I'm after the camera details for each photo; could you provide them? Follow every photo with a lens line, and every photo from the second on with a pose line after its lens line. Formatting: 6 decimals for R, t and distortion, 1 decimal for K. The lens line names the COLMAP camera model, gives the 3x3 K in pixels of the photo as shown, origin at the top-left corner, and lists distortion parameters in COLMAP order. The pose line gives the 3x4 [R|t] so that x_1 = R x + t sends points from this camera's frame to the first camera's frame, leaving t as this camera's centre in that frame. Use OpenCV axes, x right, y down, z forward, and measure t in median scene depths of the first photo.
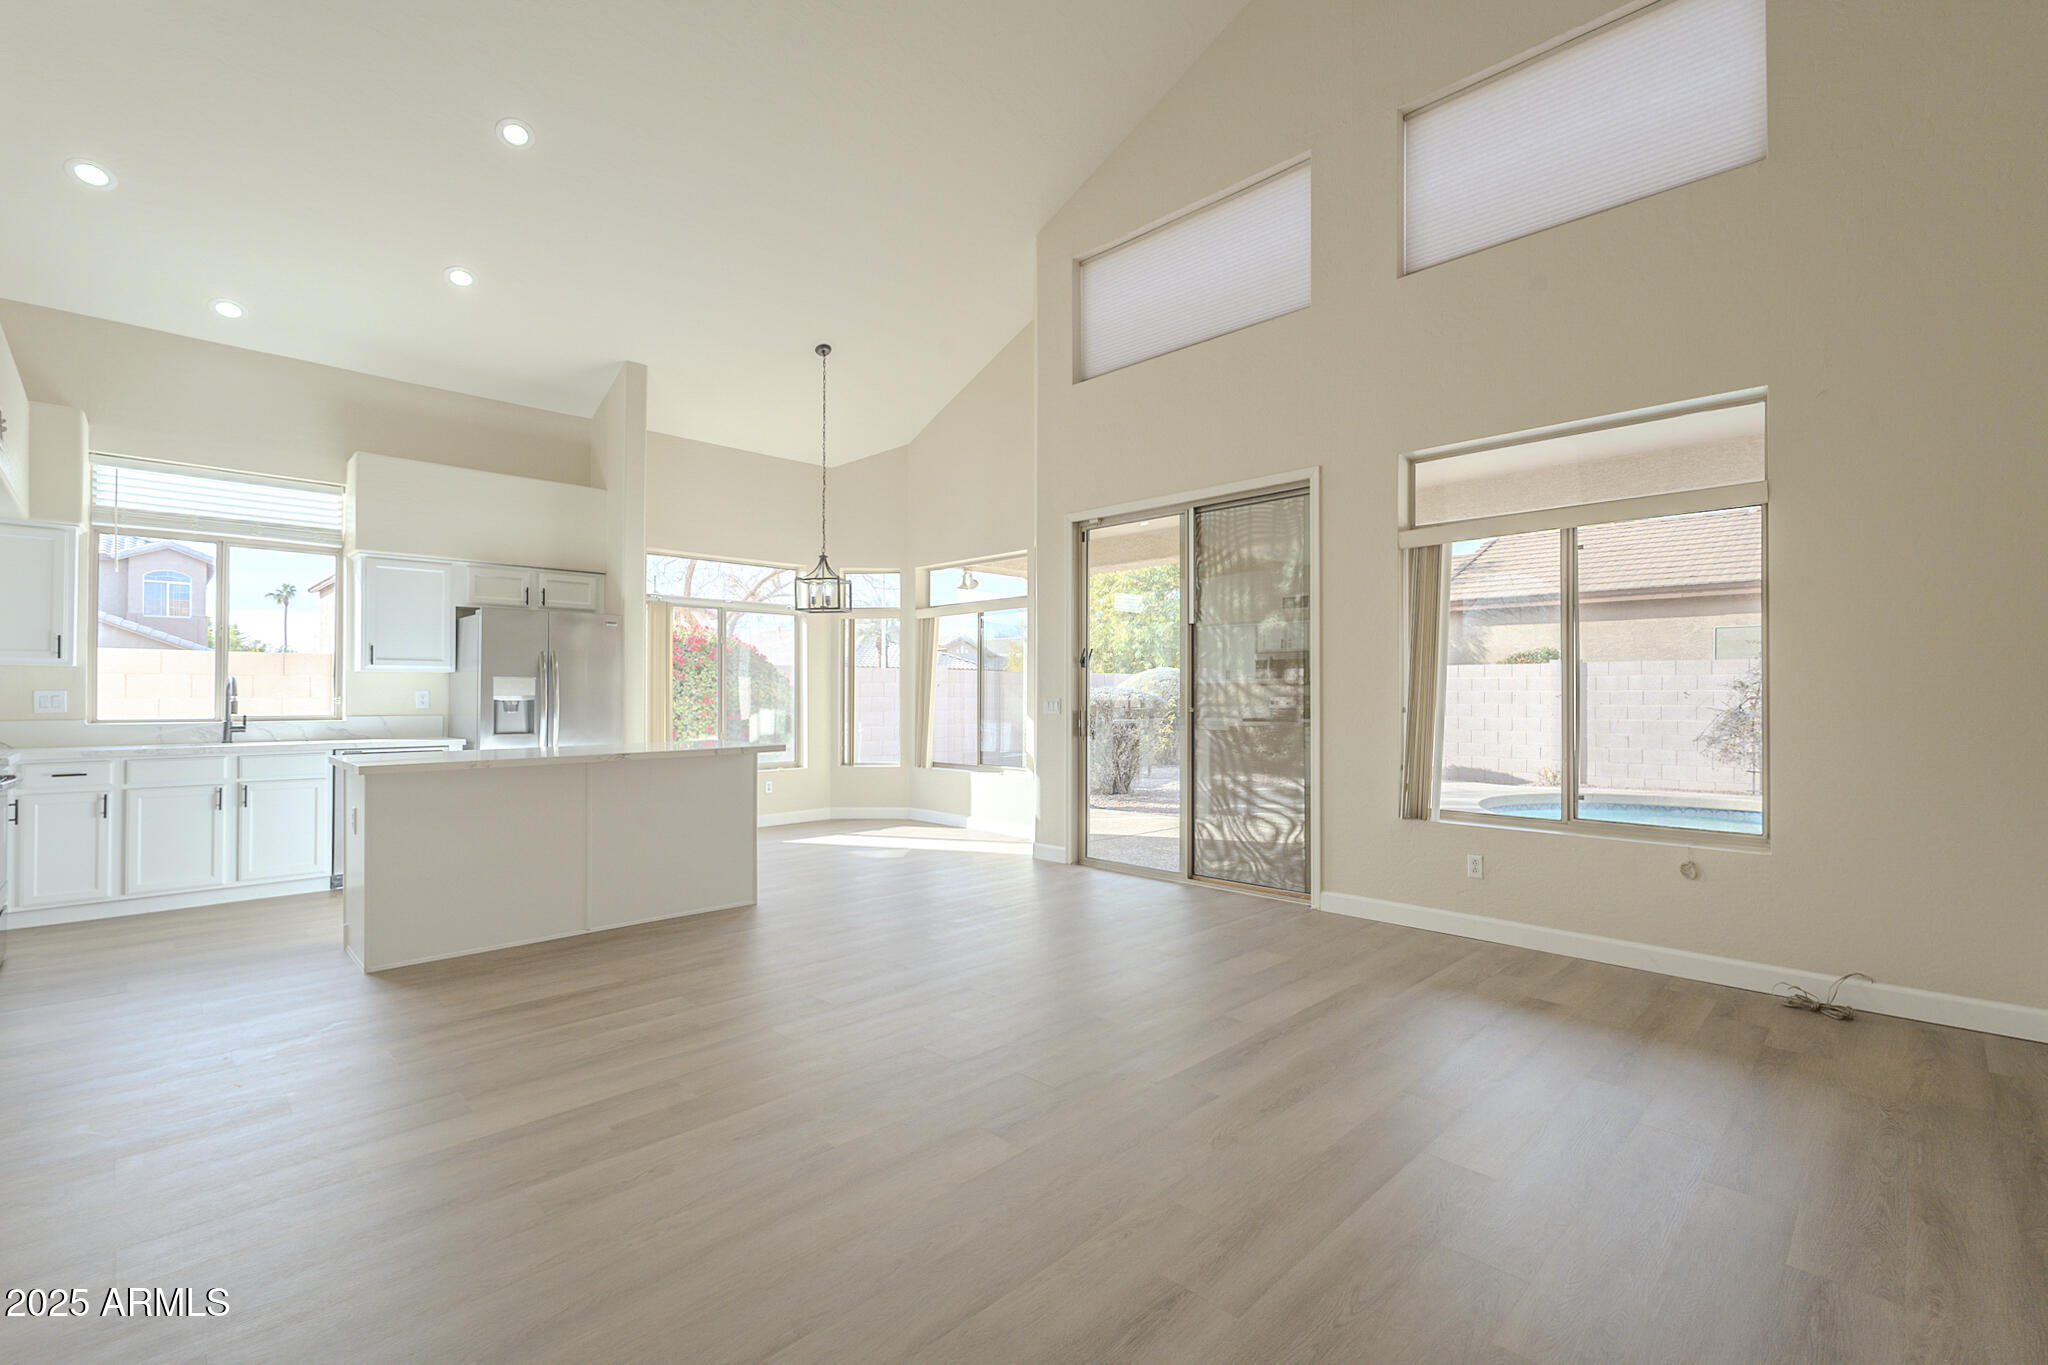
lens RADIAL K [[903.7, 0, 1024.0], [0, 903.7, 682.5], [0, 0, 1]] dist [0.000634, -0.000246]
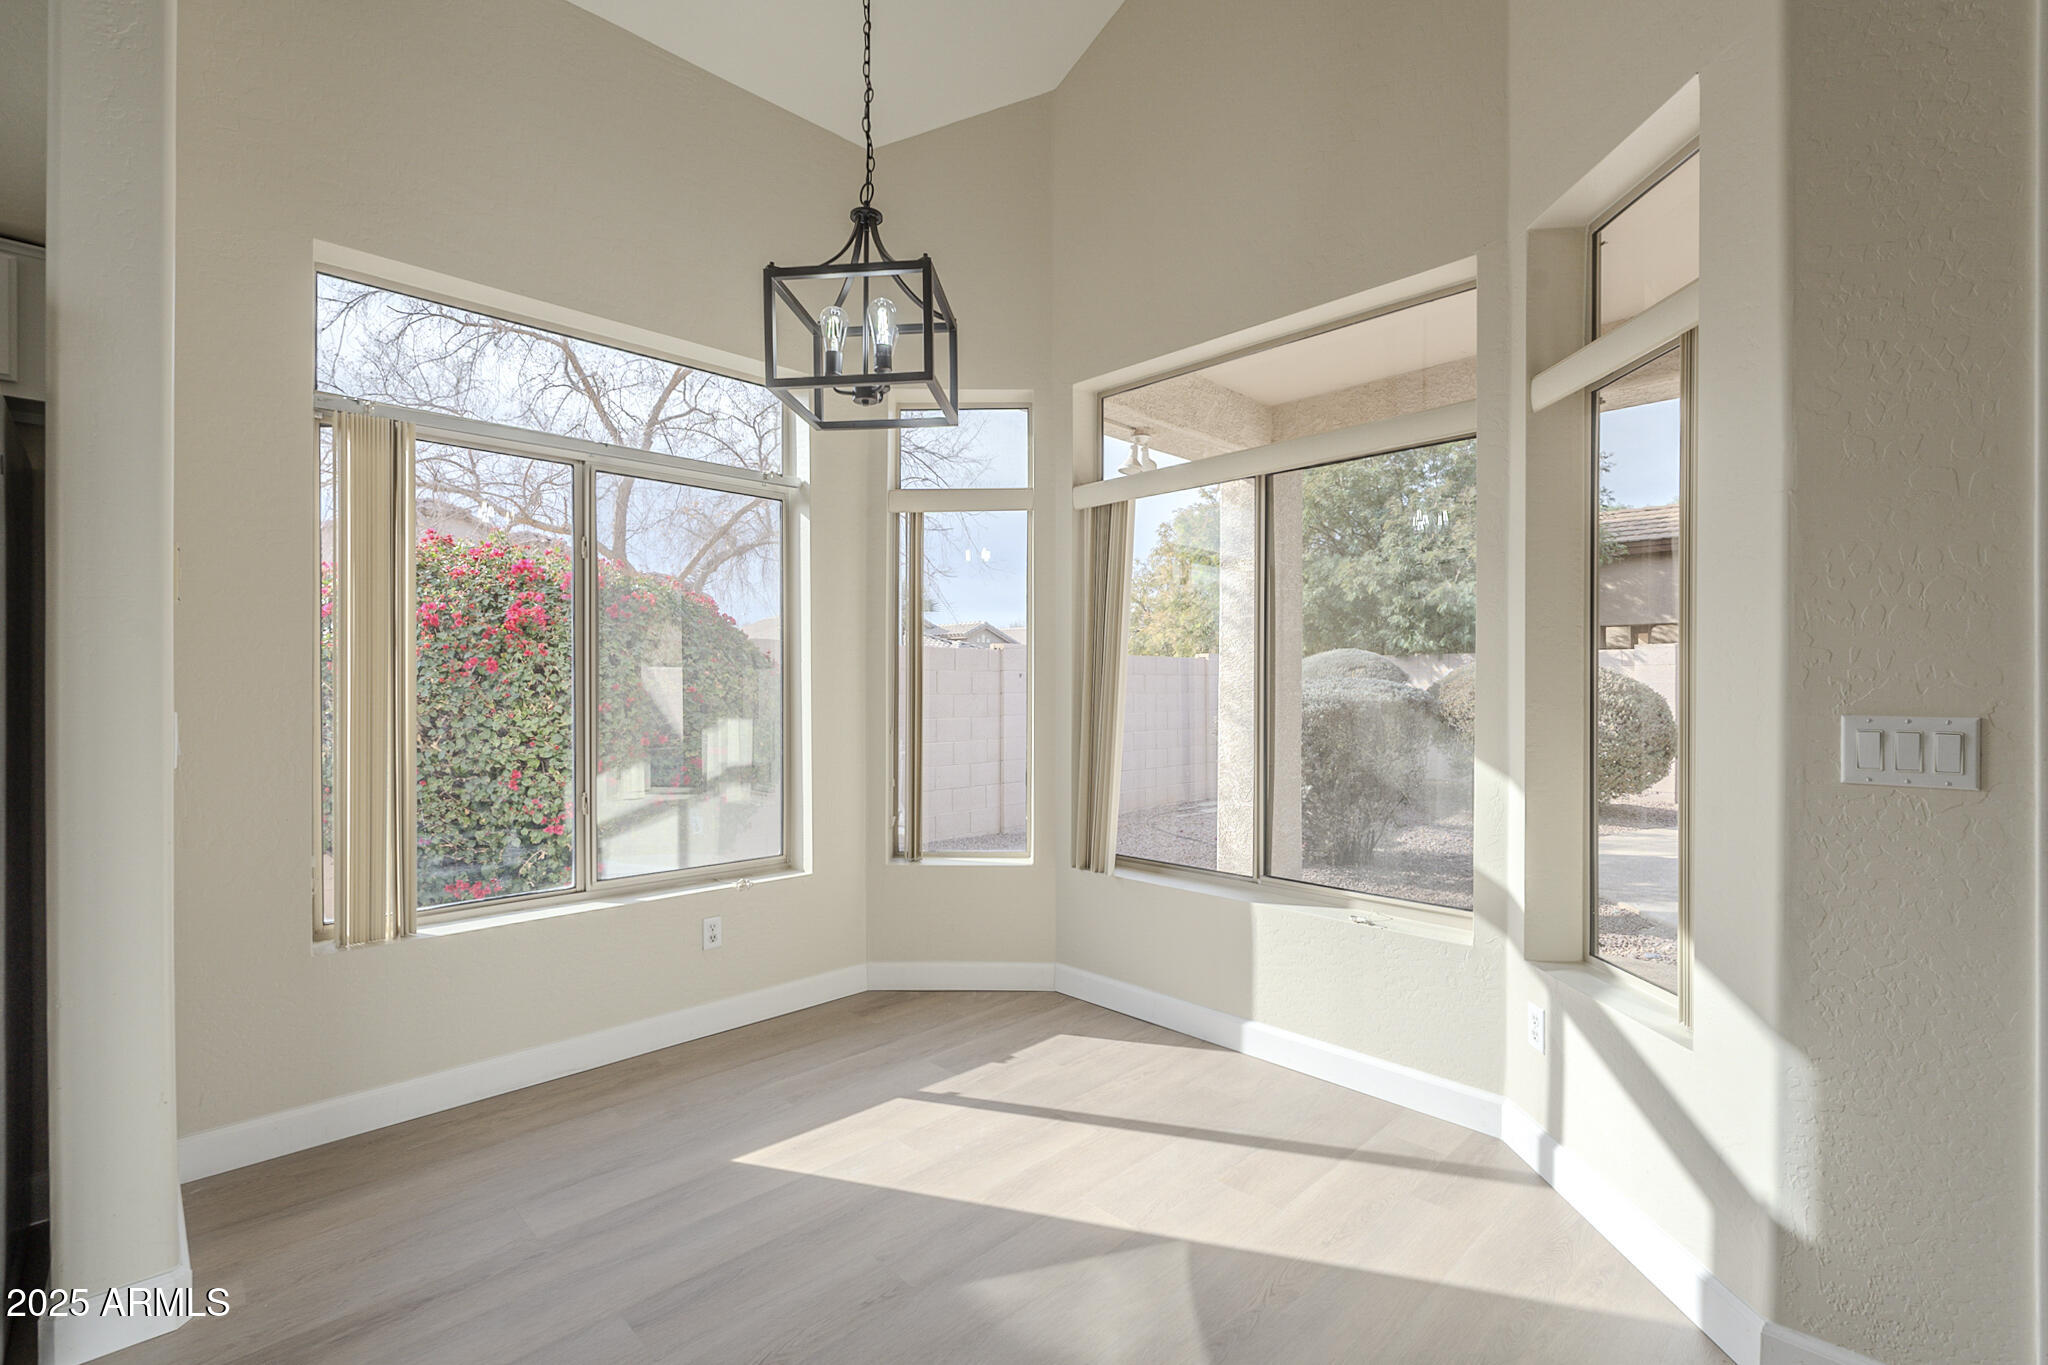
lens RADIAL K [[901.6, 0, 1027.5], [0, 901.6, 689.7], [0, 0, 1]] dist [0.001922, -0.000121]
pose [[0.999995, -0.000486, 0.003064, -0.199672], [0.000439, 0.999882, 0.015331, 0.008228], [-0.003071, -0.015329, 0.999878, 0.826160]]
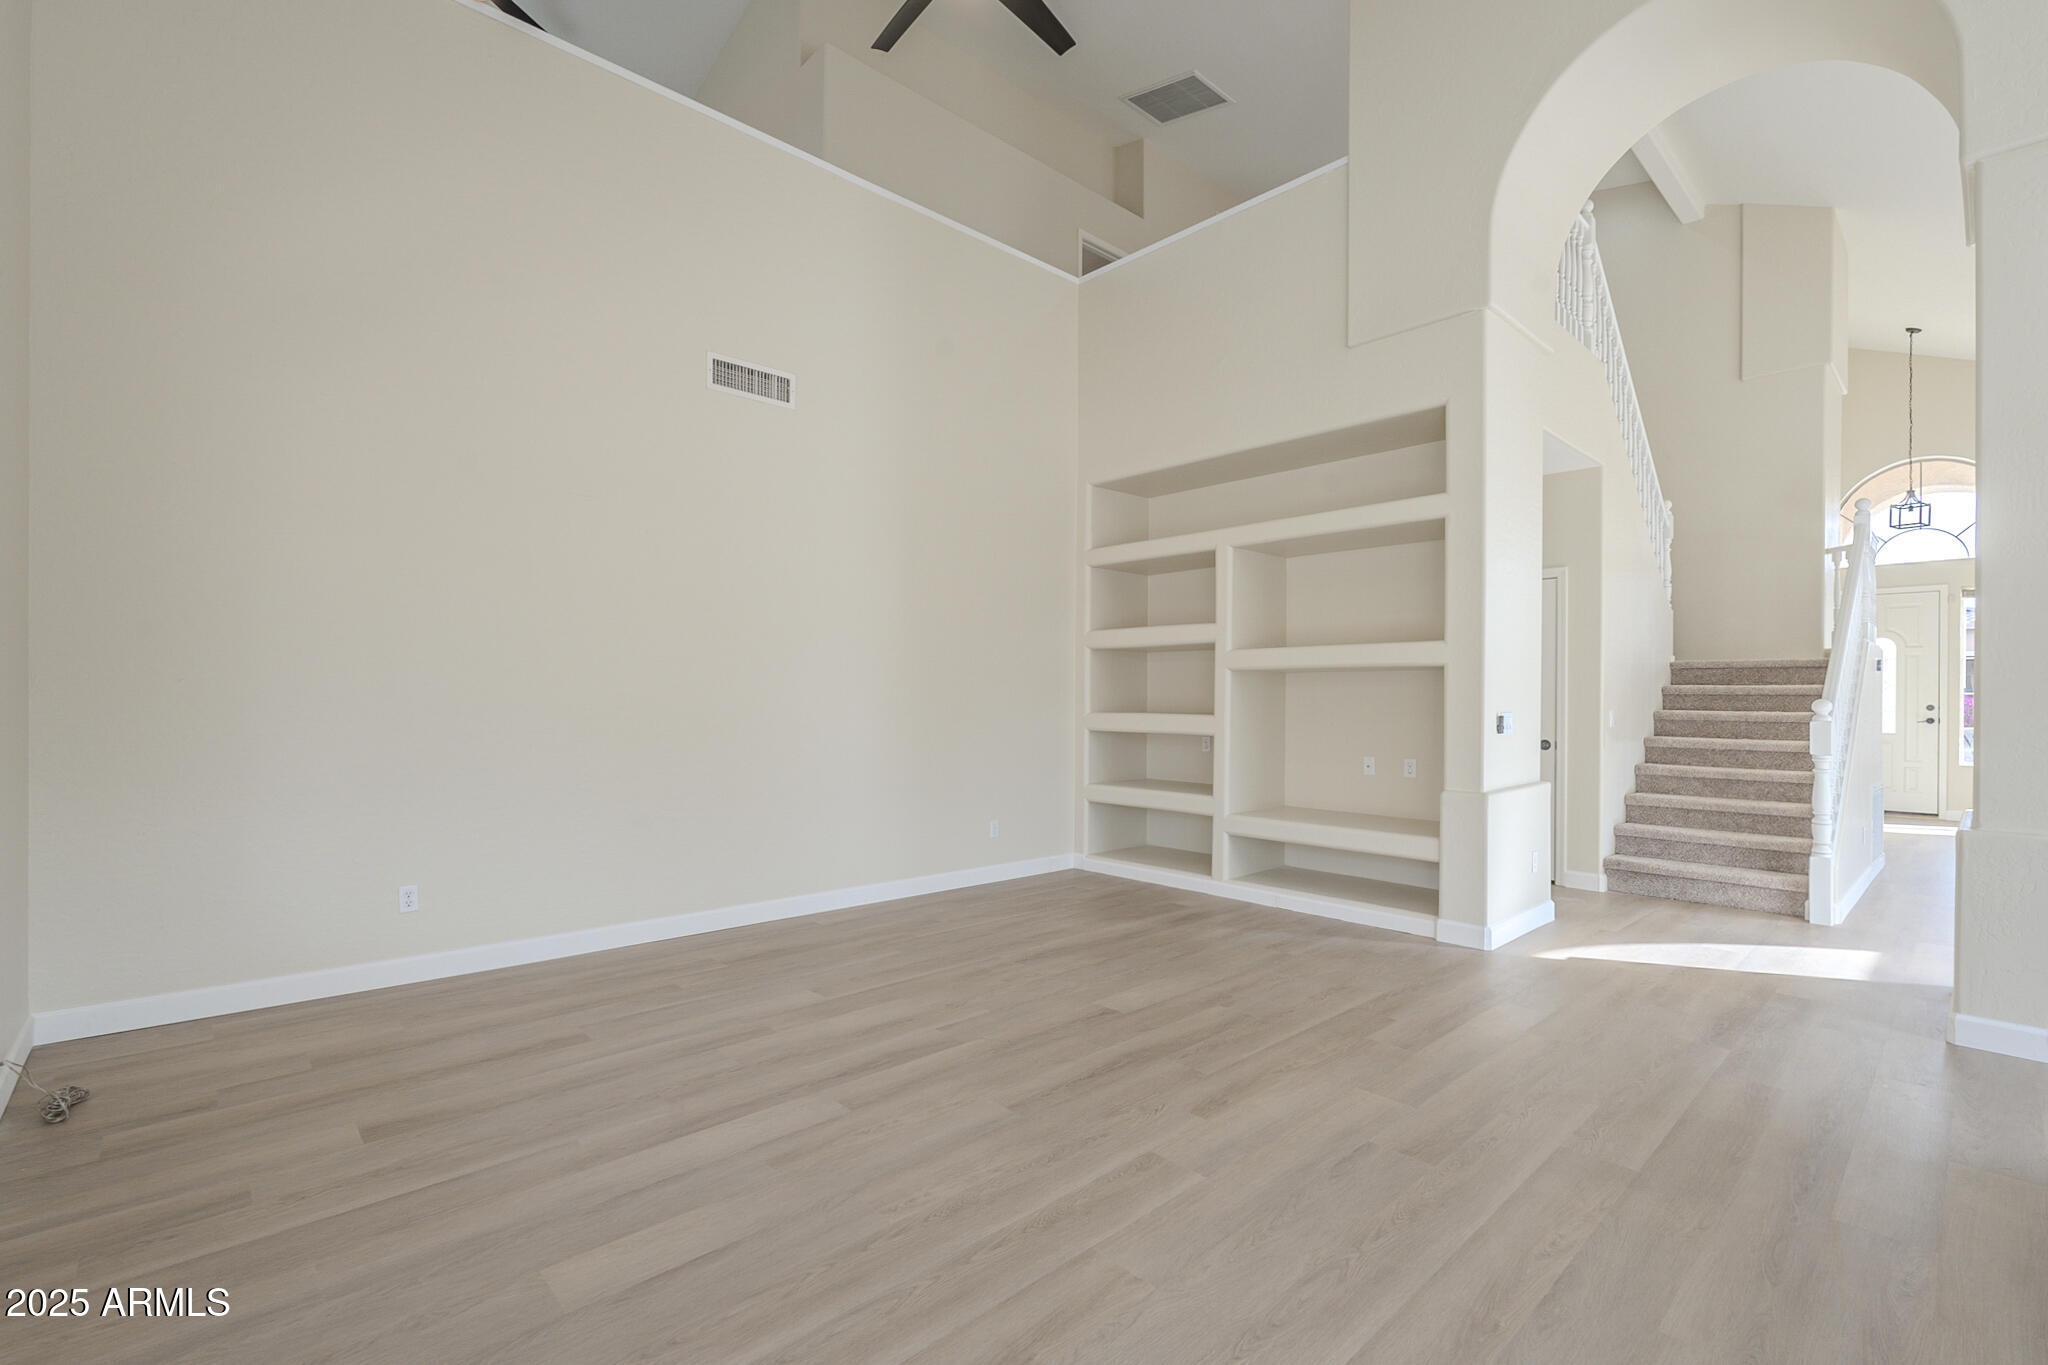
lens RADIAL K [[901.6, 0, 1027.5], [0, 901.6, 689.7], [0, 0, 1]] dist [0.001922, -0.000121]
pose [[-0.999620, -0.010819, 0.025341, 0.029342], [-0.011338, 0.999727, -0.020440, 0.009909], [-0.025113, -0.020719, -0.999470, 0.978210]]
